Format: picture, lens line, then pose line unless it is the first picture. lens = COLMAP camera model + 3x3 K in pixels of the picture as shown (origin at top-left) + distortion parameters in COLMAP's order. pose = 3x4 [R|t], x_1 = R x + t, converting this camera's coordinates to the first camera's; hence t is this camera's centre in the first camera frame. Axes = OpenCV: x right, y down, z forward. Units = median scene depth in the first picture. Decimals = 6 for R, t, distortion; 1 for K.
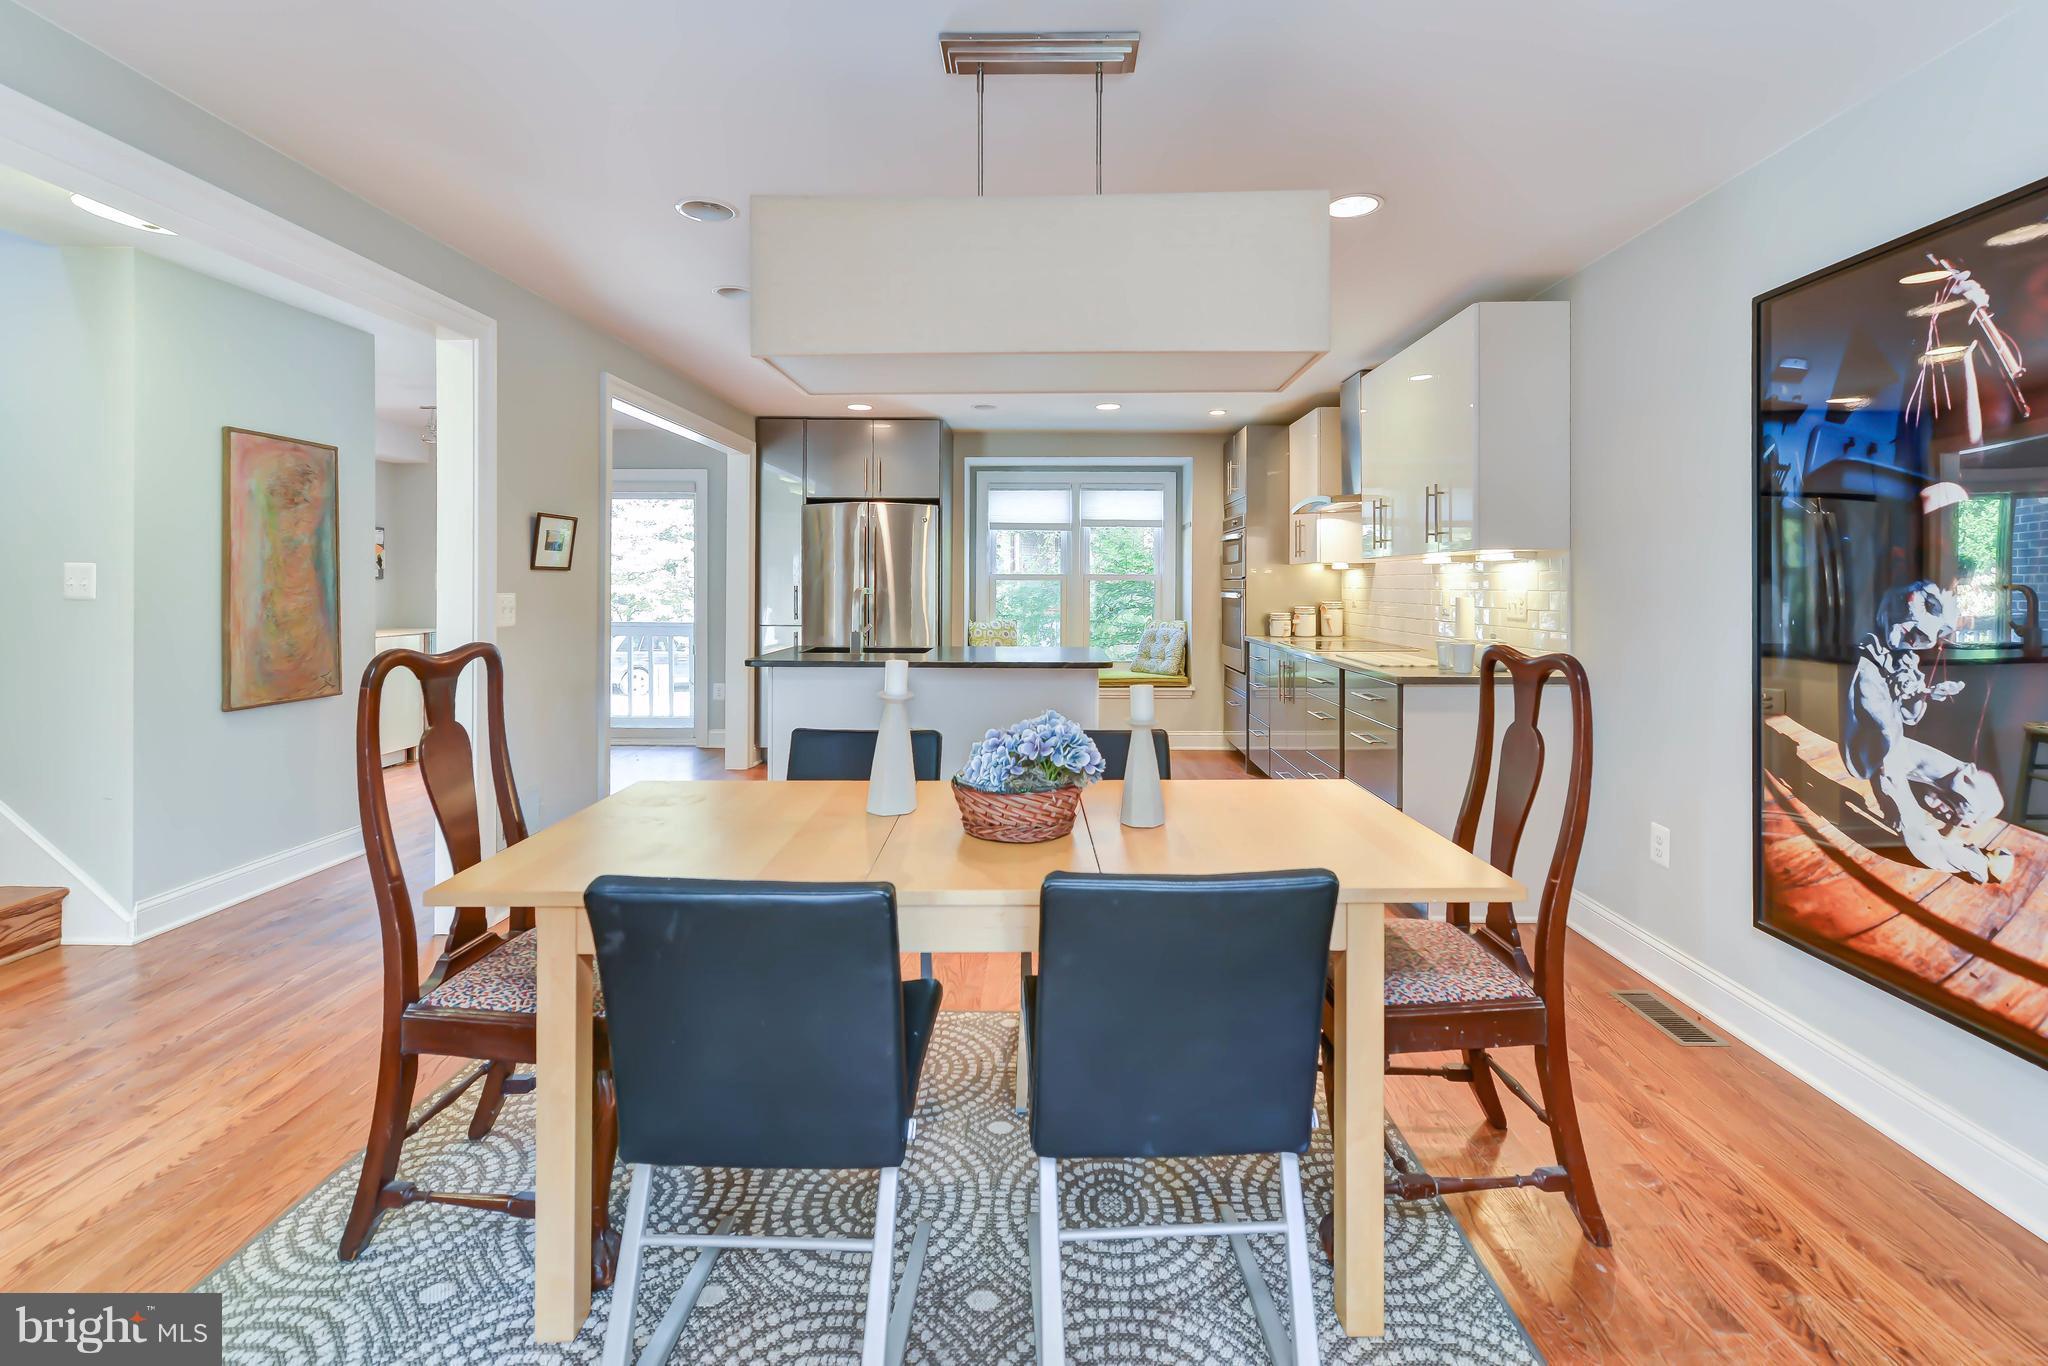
lens RADIAL K [[881.7, 0, 1025.9], [0, 881.7, 592.5], [0, 0, 1]] dist [-0.000134, 0.000005]
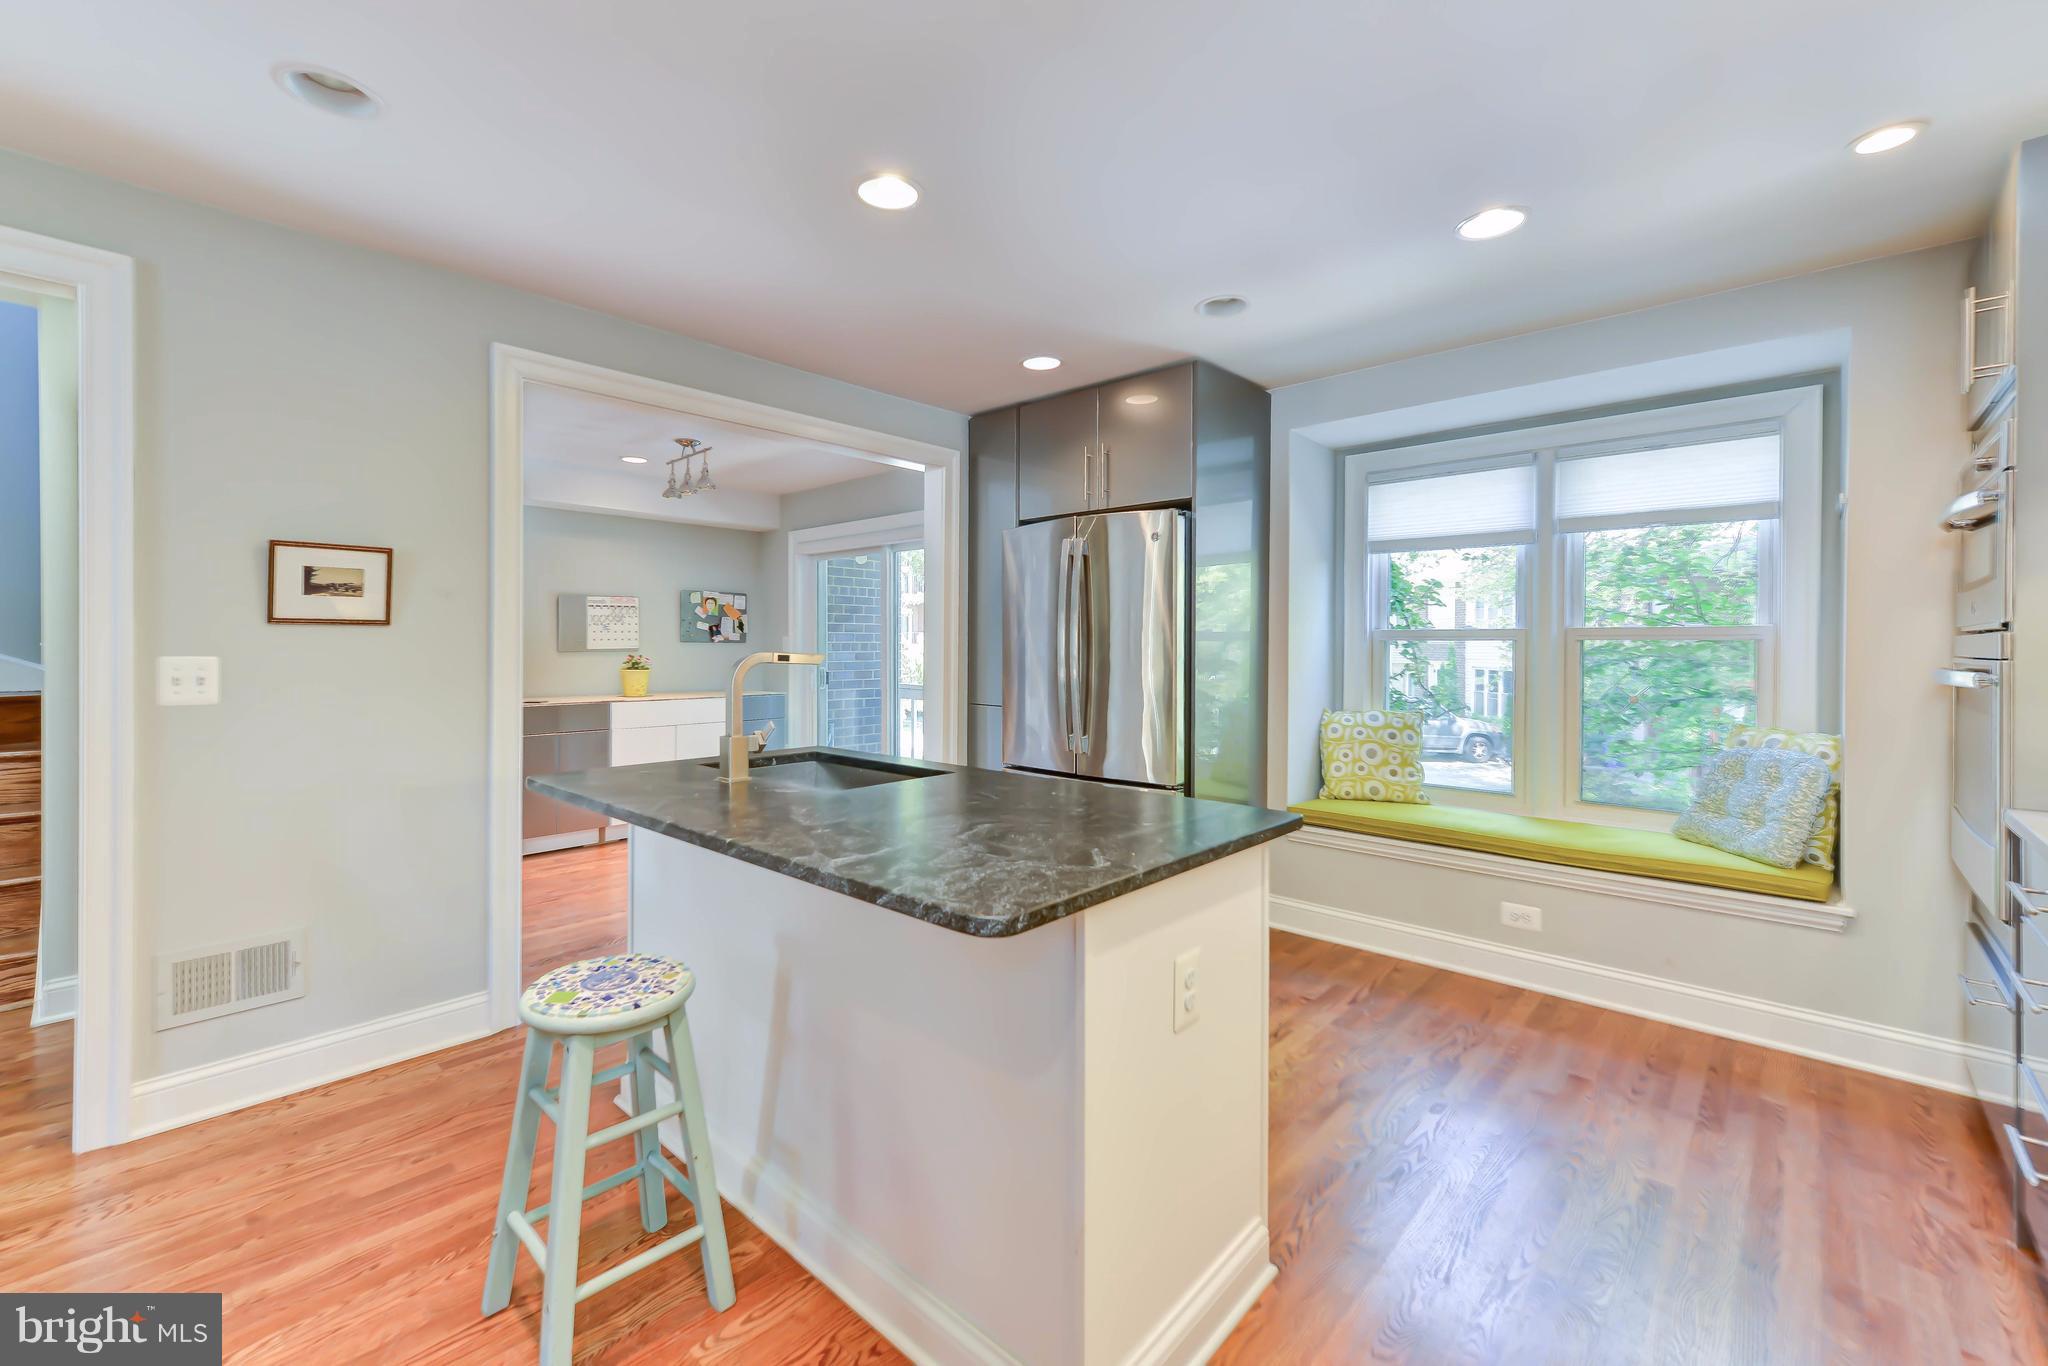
lens RADIAL K [[833.7, 0, 1008.2], [0, 833.7, 656.8], [0, 0, 1]] dist [0.000762, 0.000675]
pose [[0.740339, 0.006699, -0.672201, 0.164046], [-0.007884, 0.999968, 0.001282, -0.002529], [0.672188, 0.004351, 0.740368, 0.475838]]
